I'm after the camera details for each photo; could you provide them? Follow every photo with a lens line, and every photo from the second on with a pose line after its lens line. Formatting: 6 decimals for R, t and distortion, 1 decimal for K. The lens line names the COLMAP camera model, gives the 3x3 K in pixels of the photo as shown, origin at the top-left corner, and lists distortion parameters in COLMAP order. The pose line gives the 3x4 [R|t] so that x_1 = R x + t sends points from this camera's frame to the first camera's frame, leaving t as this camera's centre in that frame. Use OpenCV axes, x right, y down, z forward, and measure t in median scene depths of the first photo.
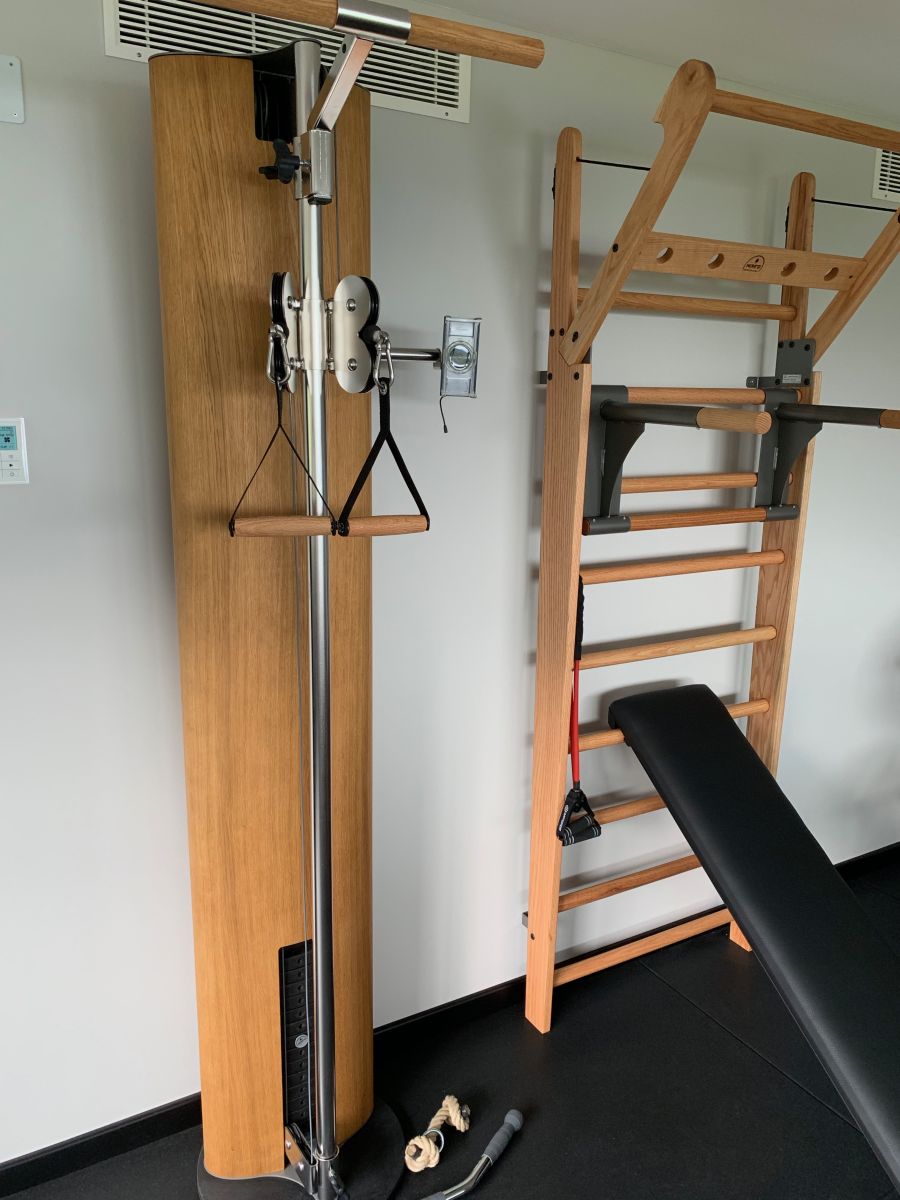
lens RADIAL K [[928.3, 0, 454.0], [0, 928.3, 601.6], [0, 0, 1]] dist [-0.005026, 0.031438]
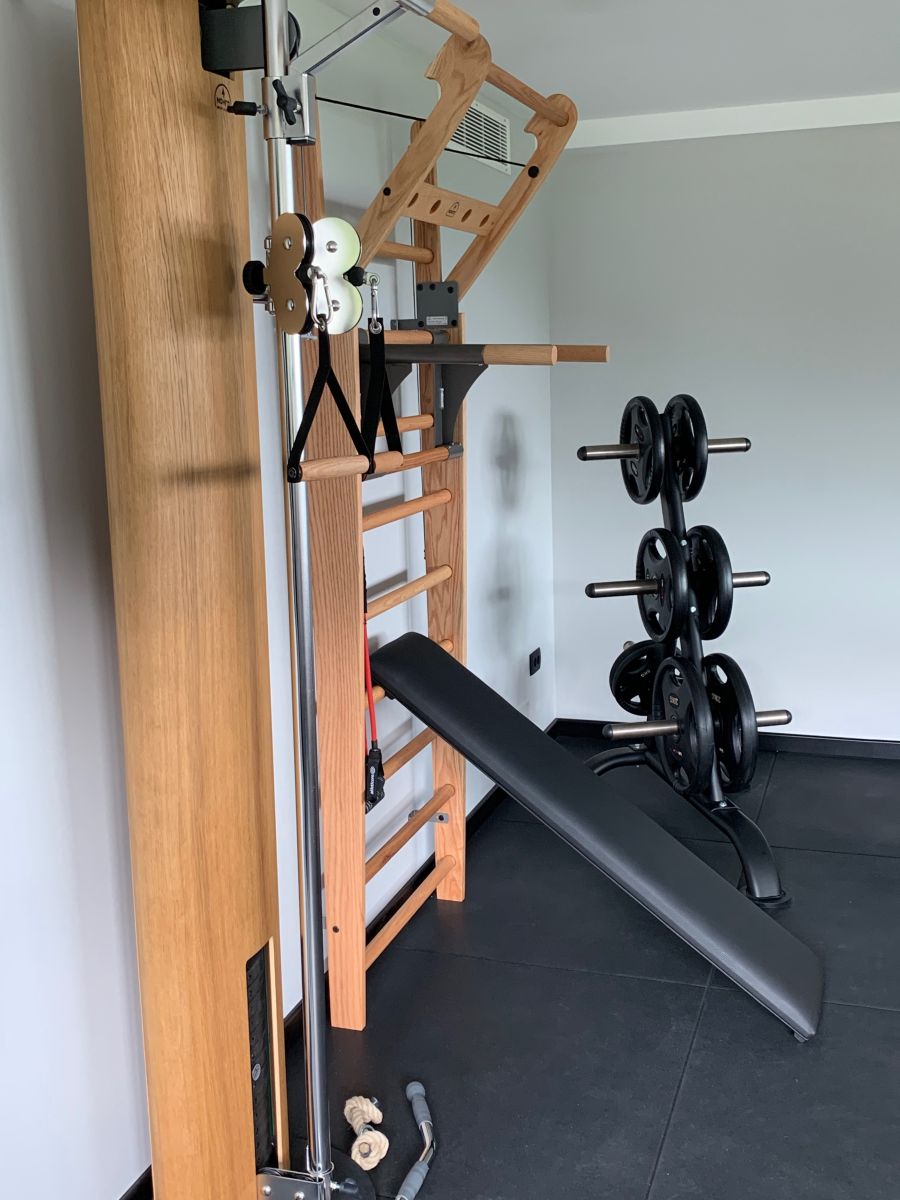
lens RADIAL K [[1267.0, 0, 448.6], [0, 1267.0, 604.6], [0, 0, 1]] dist [0.024738, 0.000000]
pose [[0.763230, -0.159487, 0.626134, -0.800310], [0.177350, 0.983548, 0.034344, 0.032292], [-0.621310, 0.084832, 0.778959, -0.100961]]
